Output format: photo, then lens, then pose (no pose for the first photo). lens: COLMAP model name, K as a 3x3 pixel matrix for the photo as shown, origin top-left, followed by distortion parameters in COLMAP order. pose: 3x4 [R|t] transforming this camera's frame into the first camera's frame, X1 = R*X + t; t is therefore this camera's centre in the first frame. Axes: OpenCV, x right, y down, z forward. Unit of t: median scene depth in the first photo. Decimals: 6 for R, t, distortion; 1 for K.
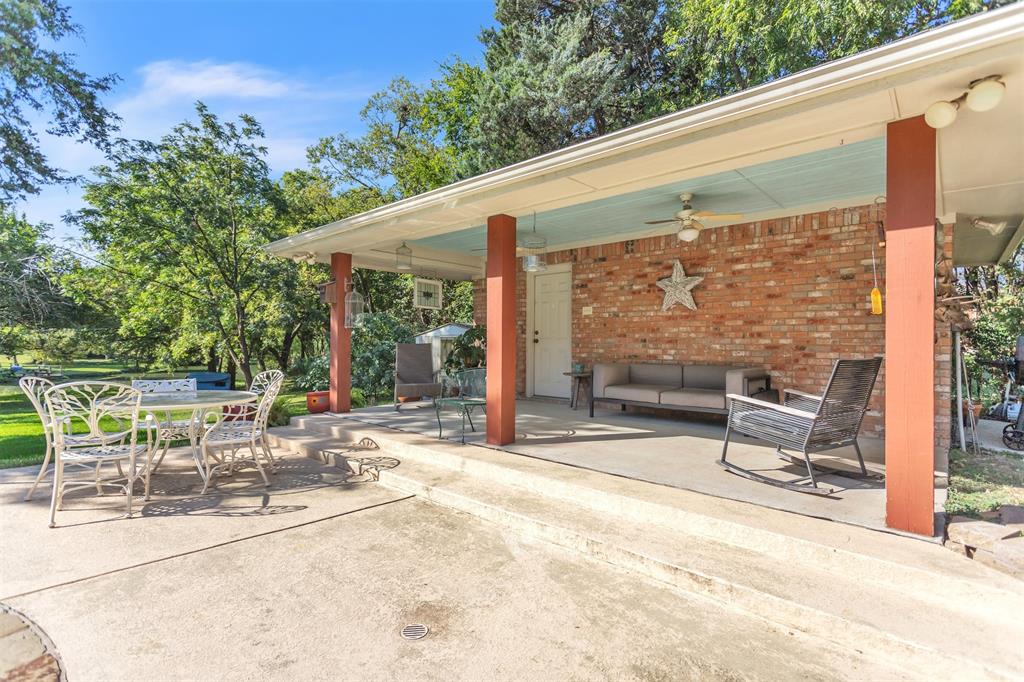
lens RADIAL K [[498.8, 0, 504.6], [0, 498.8, 338.8], [0, 0, 1]] dist [0.011311, -0.000304]
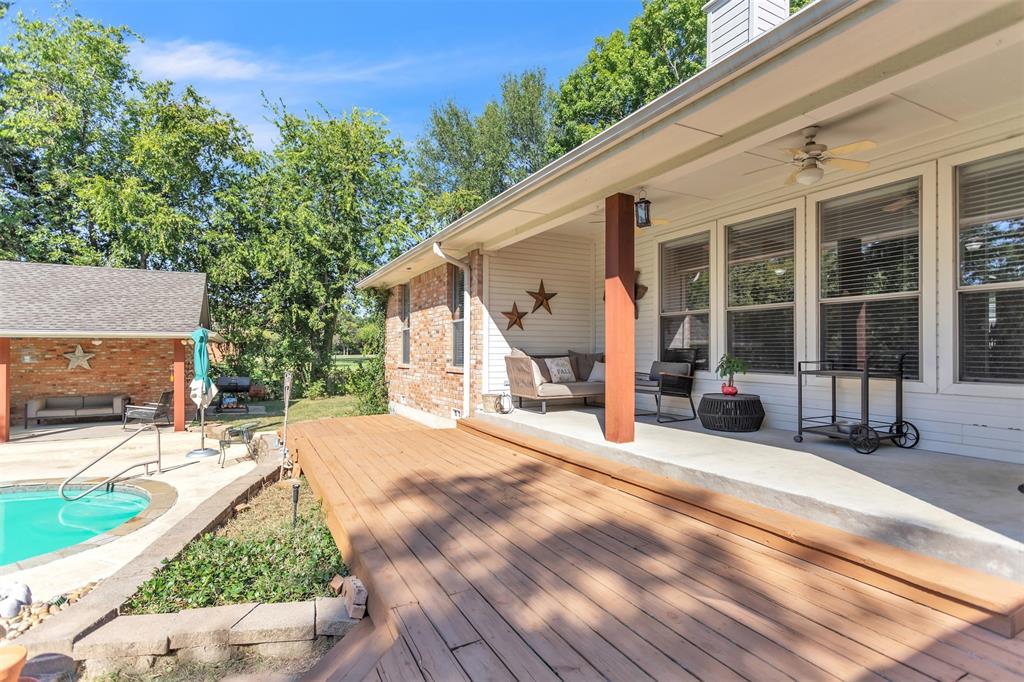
lens RADIAL K [[498.8, 0, 508.8], [0, 498.8, 346.3], [0, 0, 1]] dist [0.011311, -0.000304]
pose [[0.347969, -0.000914, 0.937506, -0.974401], [0.000477, 1.000000, 0.000798, -0.153970], [-0.937506, 0.000170, 0.347969, -1.368427]]
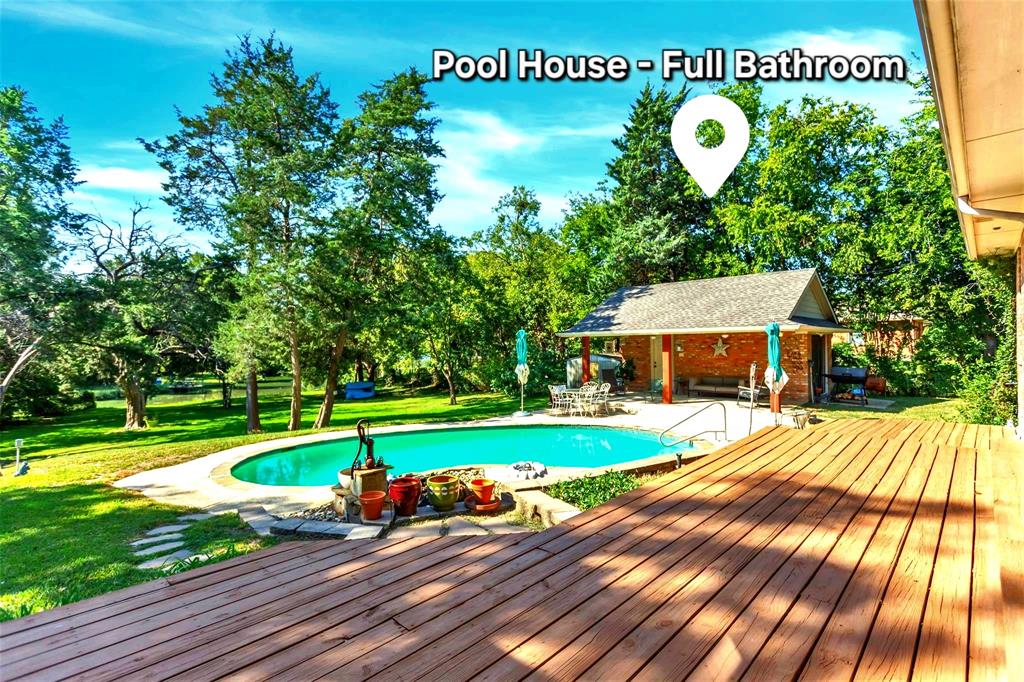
lens RADIAL K [[498.8, 0, 517.9], [0, 498.8, 338.9], [0, 0, 1]] dist [0.011311, -0.000304]
pose [[0.999628, -0.020260, -0.018263, -0.692929], [0.020143, 0.999776, -0.006563, -0.158110], [0.018392, 0.006193, 0.999812, -1.713020]]
